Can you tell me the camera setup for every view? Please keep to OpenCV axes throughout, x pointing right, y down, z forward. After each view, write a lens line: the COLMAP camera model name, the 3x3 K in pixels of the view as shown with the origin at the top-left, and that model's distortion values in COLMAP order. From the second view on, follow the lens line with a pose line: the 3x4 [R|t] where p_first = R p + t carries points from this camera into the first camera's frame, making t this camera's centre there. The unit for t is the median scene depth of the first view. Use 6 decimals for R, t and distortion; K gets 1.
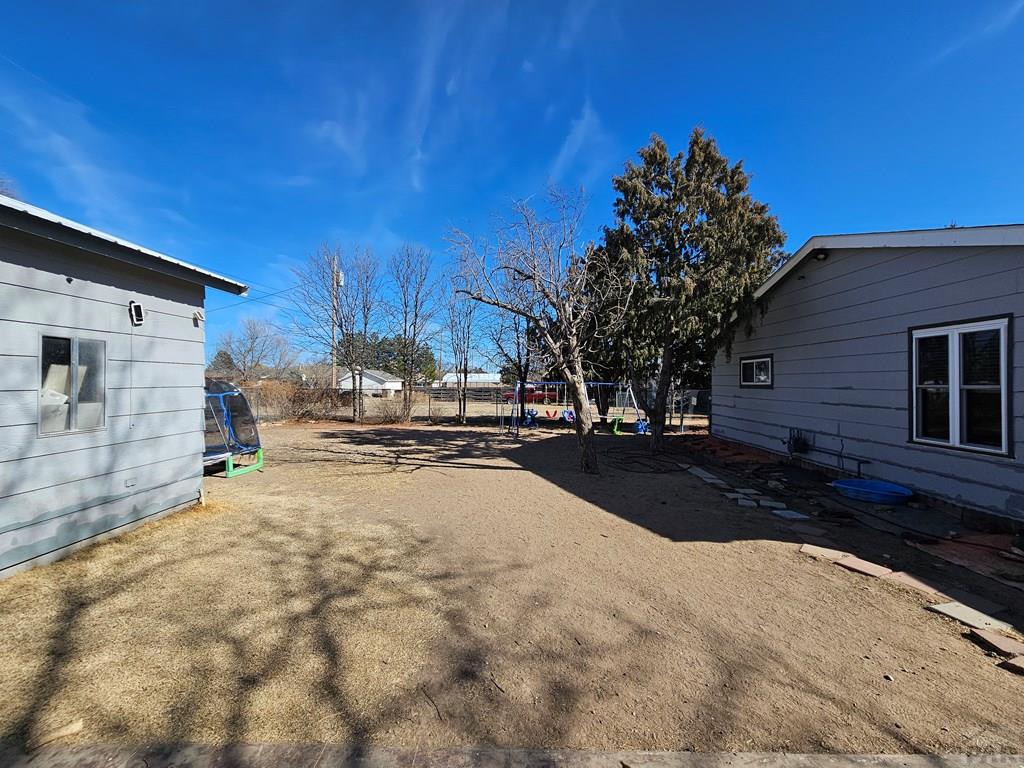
lens RADIAL K [[423.1, 0, 510.8], [0, 423.1, 382.2], [0, 0, 1]] dist [-0.001111, 0.001349]
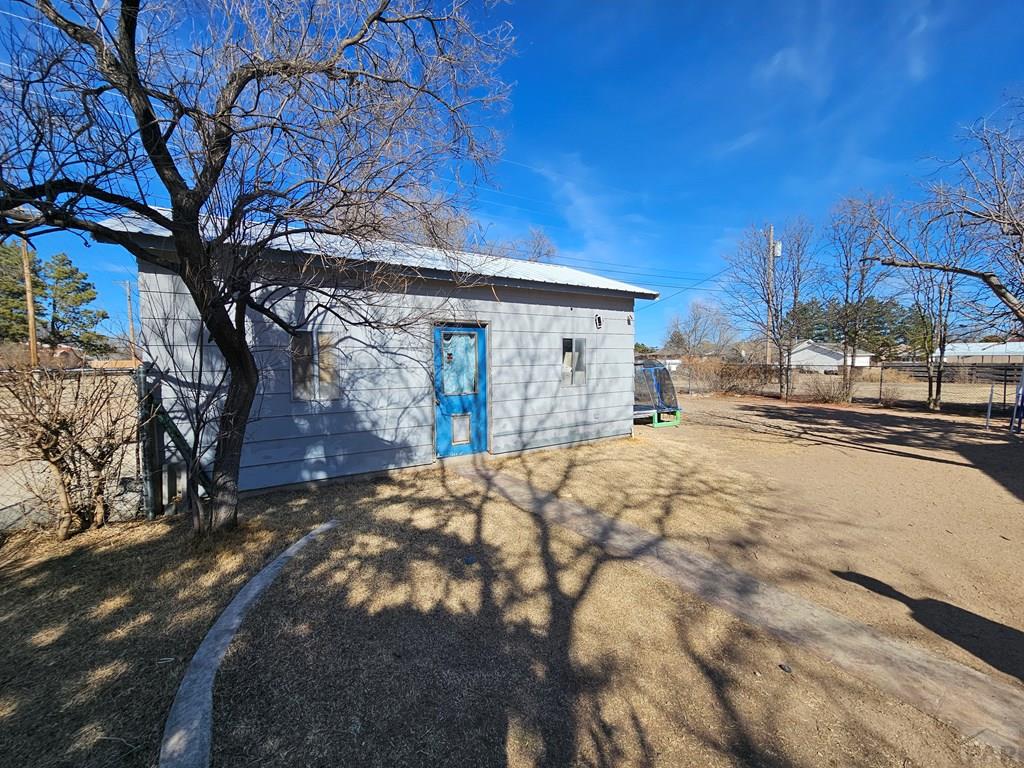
lens RADIAL K [[423.1, 0, 511.5], [0, 423.1, 384.5], [0, 0, 1]] dist [-0.001111, 0.001349]
pose [[0.565527, 0.039996, -0.823760, 0.395049], [0.011273, 0.998355, 0.056212, -0.003346], [0.824653, -0.041076, 0.564146, -0.322965]]
